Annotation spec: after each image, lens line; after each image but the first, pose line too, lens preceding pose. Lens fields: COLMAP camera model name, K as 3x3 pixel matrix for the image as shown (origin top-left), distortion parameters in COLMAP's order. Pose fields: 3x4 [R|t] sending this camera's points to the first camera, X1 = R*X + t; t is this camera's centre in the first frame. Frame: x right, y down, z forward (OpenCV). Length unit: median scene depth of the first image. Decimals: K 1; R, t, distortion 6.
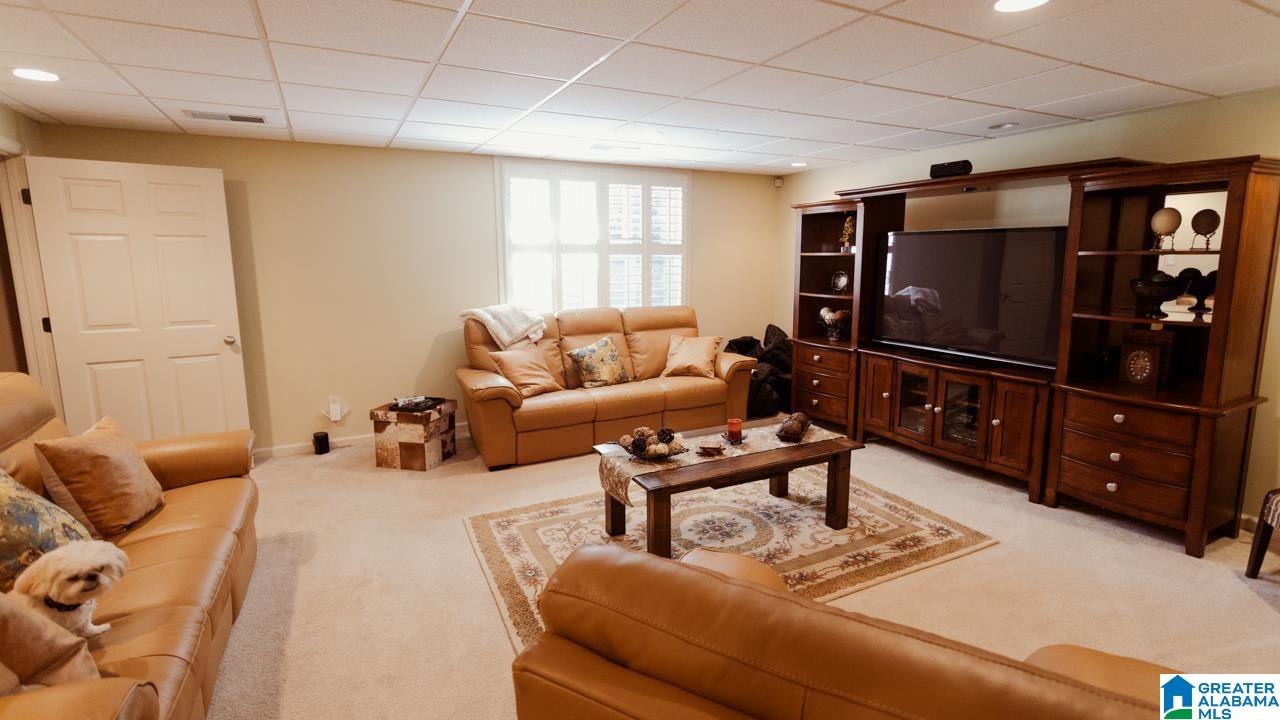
lens RADIAL K [[615.5, 0, 653.3], [0, 615.5, 353.1], [0, 0, 1]] dist [-0.002529, 0.000397]
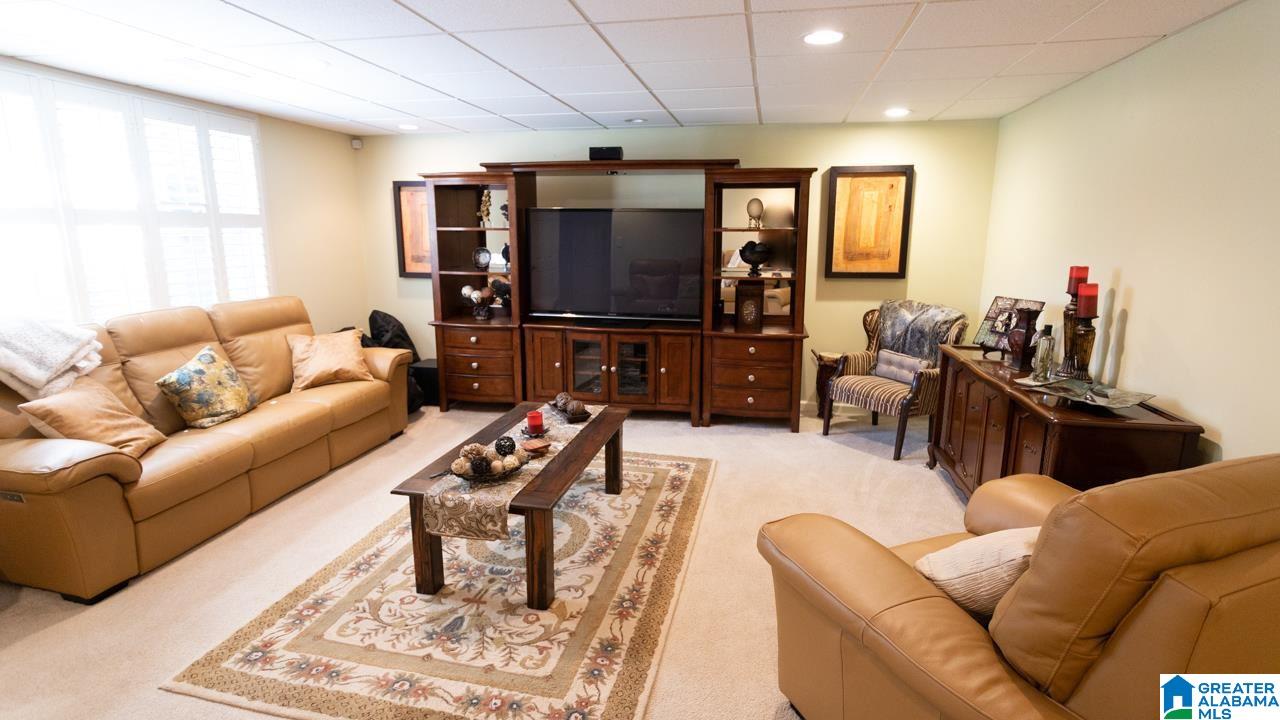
lens RADIAL K [[615.5, 0, 653.3], [0, 615.5, 353.1], [0, 0, 1]] dist [-0.002529, 0.000397]
pose [[0.624636, -0.146874, 0.766980, -0.340471], [0.116237, 0.988700, 0.094668, -0.033944], [-0.772217, 0.030018, 0.634649, 0.219070]]
